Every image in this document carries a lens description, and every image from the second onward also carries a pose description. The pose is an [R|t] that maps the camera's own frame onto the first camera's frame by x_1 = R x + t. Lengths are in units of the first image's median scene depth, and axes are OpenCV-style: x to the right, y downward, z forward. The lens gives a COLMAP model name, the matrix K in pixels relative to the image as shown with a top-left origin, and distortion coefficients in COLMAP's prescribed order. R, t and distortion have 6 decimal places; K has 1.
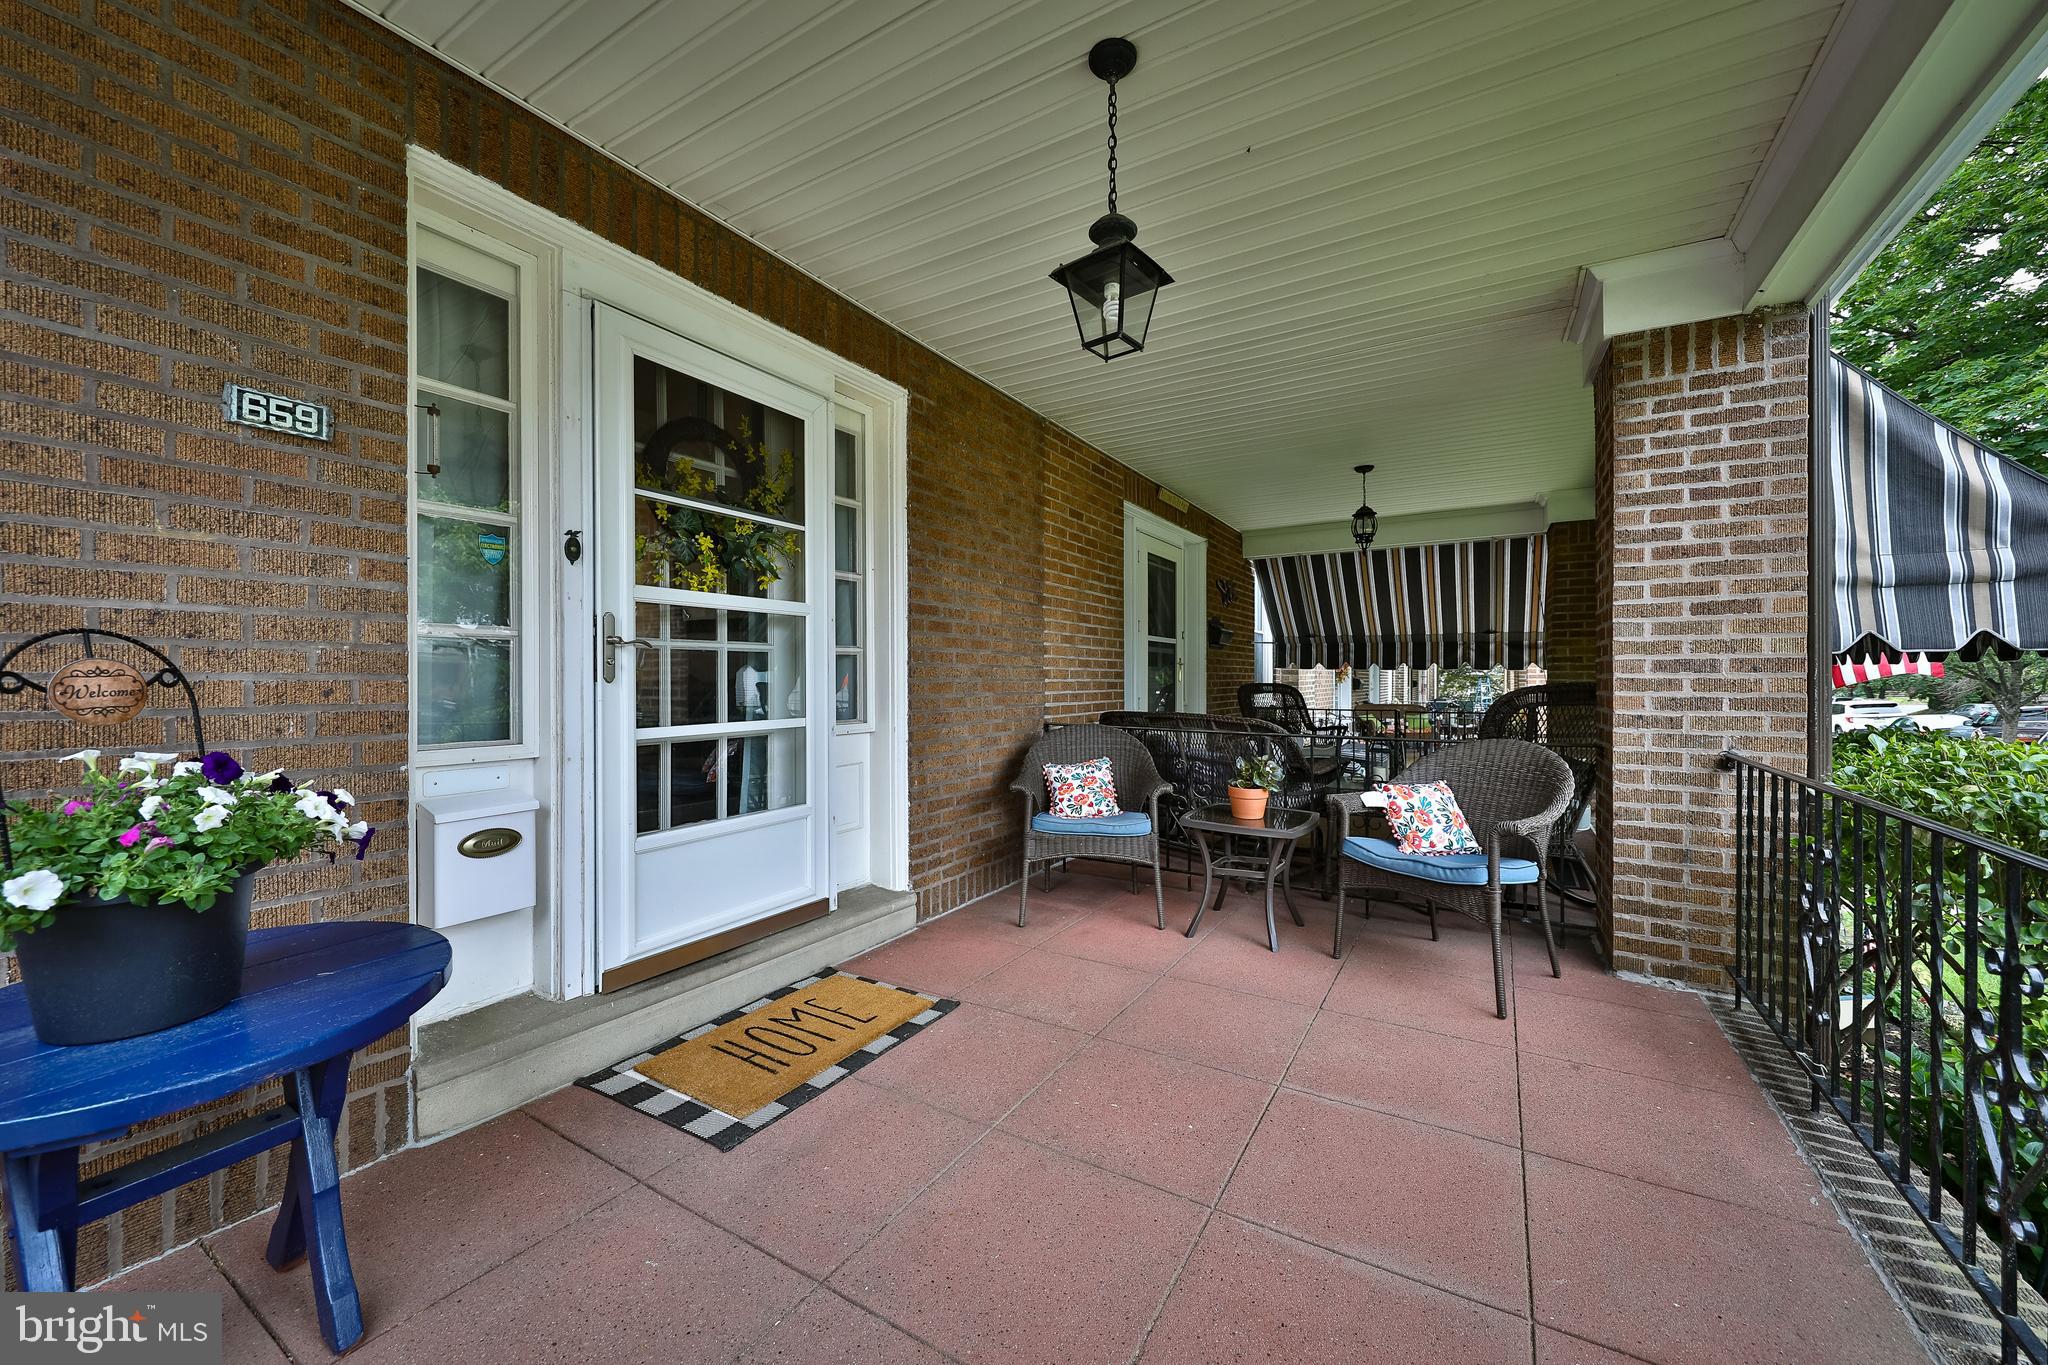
lens RADIAL K [[754.9, 0, 1024.0], [0, 754.9, 682.5], [0, 0, 1]] dist [0.000118, 0.000004]
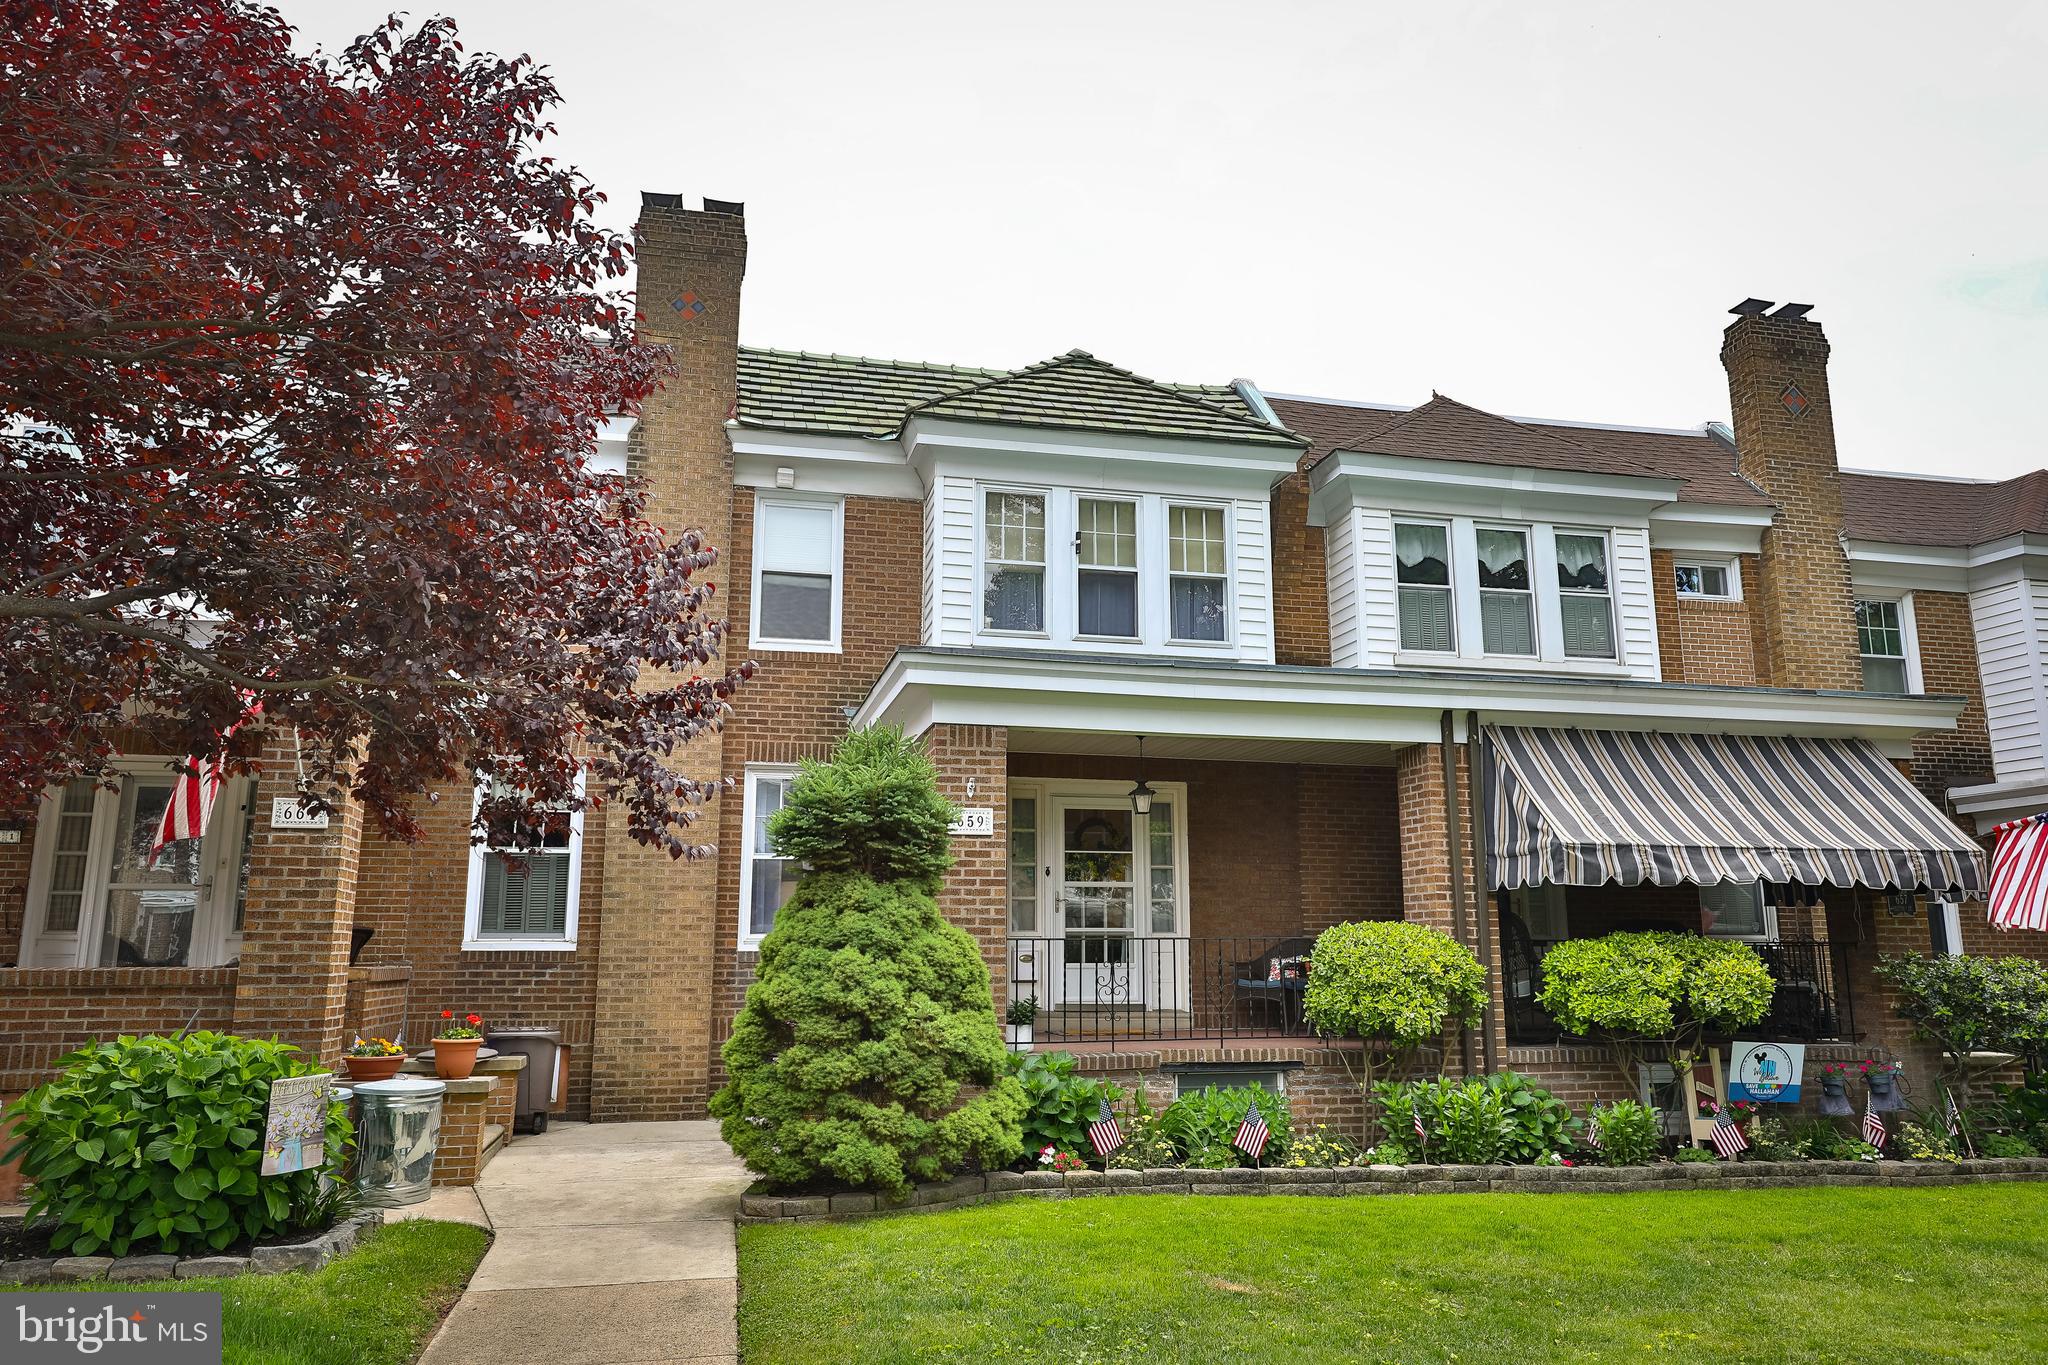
lens RADIAL K [[1530.8, 0, 1024.0], [0, 1530.8, 682.5], [0, 0, 1]] dist [0.020888, -0.000084]
pose [[0.707549, -0.127999, -0.694975, 3.230226], [-0.002337, 0.983030, -0.183432, 0.187115], [0.706660, 0.131411, 0.695243, -3.032270]]
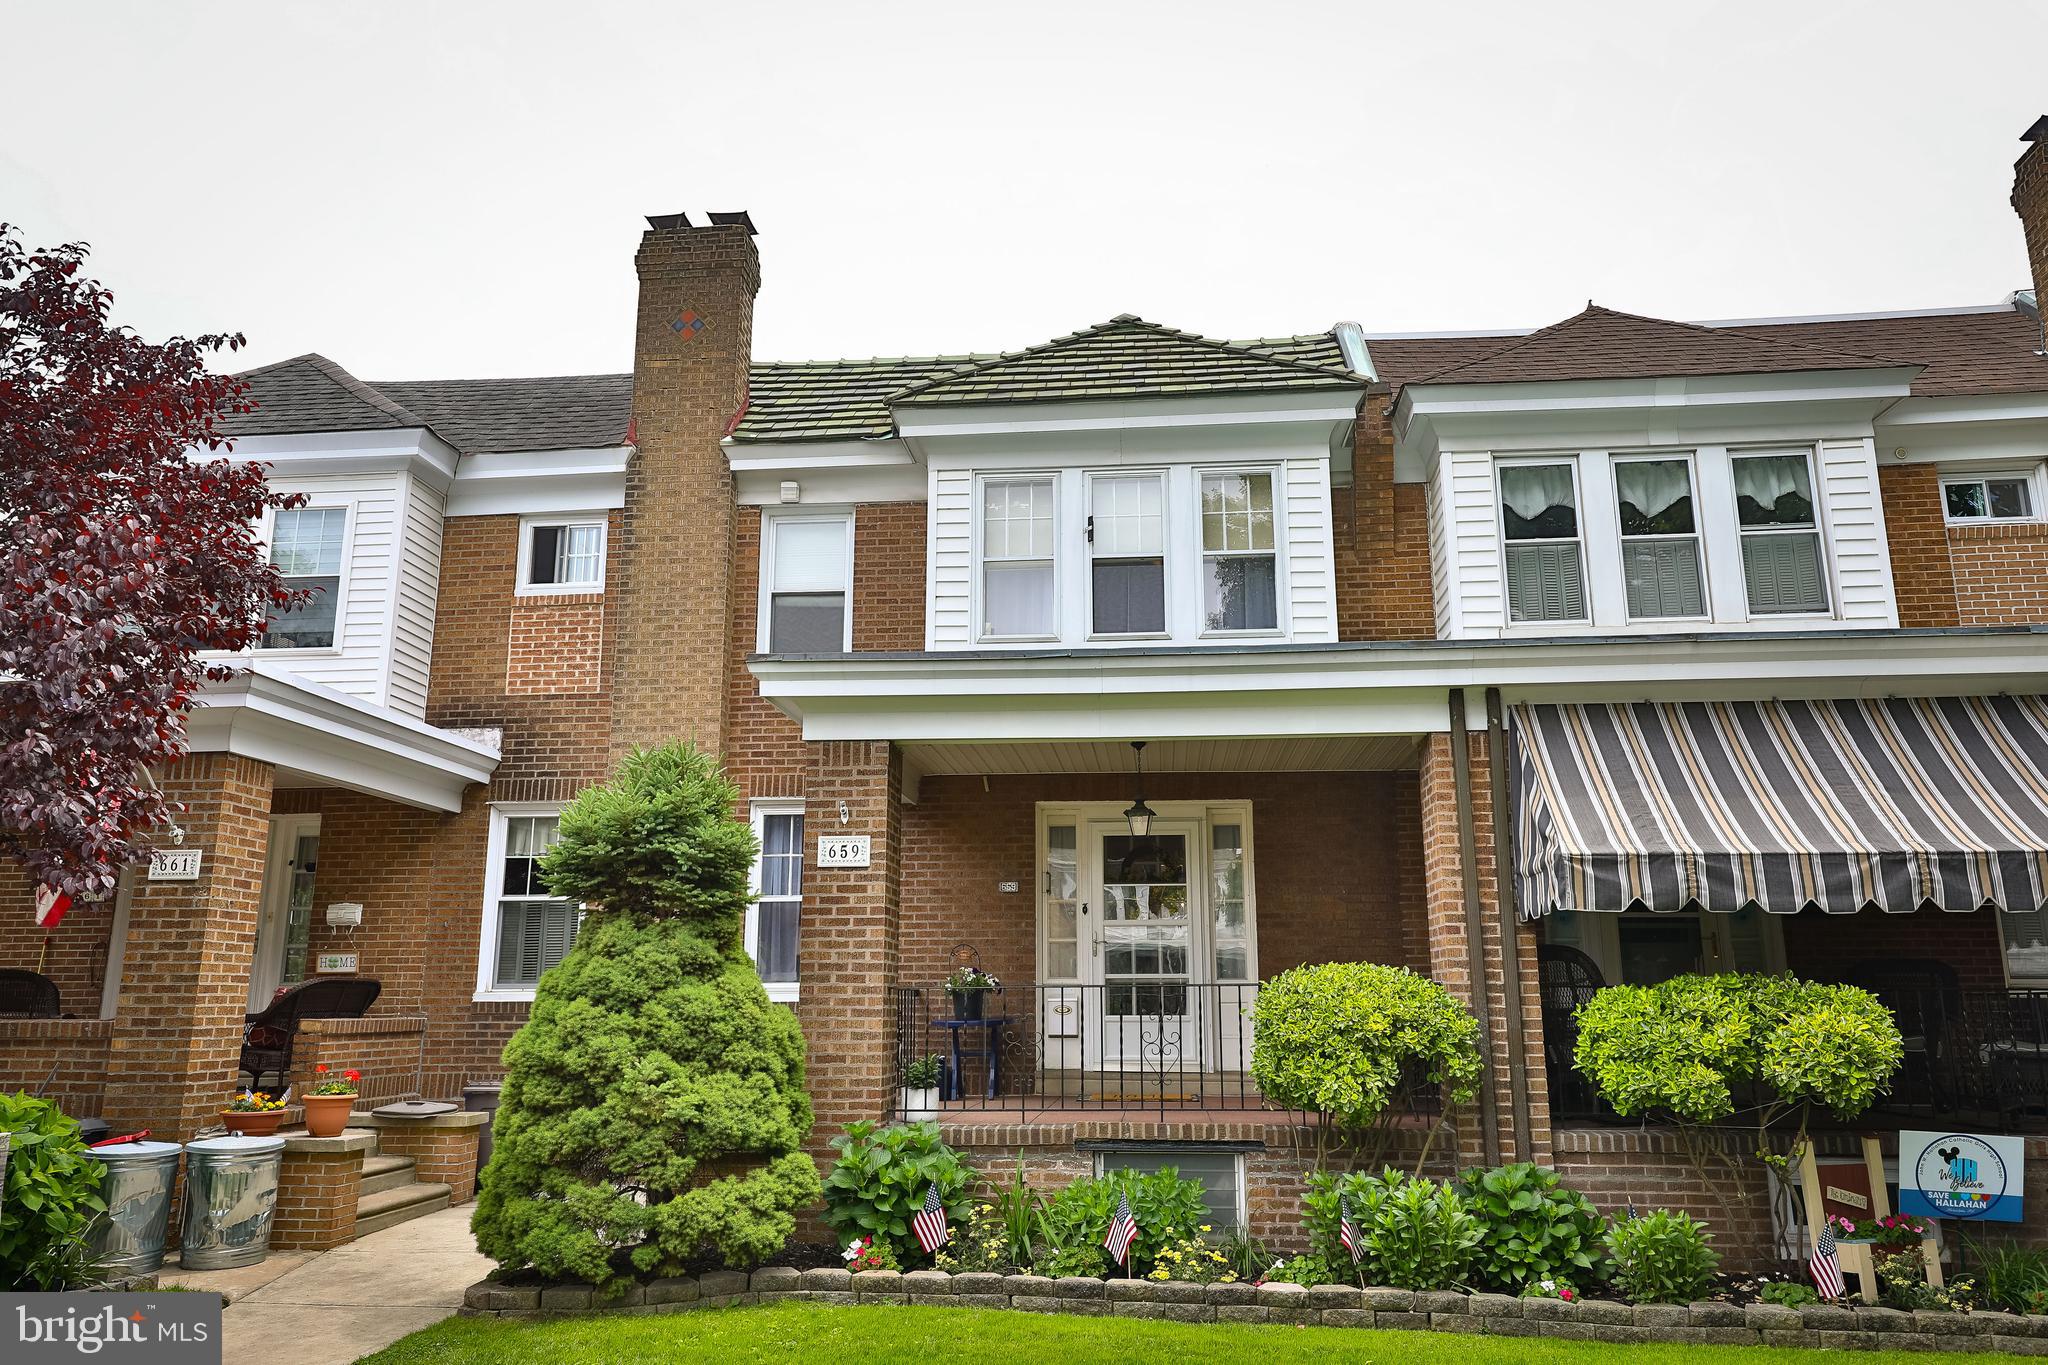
lens RADIAL K [[1530.8, 0, 1024.0], [0, 1530.8, 682.5], [0, 0, 1]] dist [0.020888, -0.000084]
pose [[0.431843, -0.189652, -0.881784, 3.628720], [-0.004394, 0.977190, -0.212324, 0.170879], [0.901938, 0.095565, 0.421159, -1.378276]]
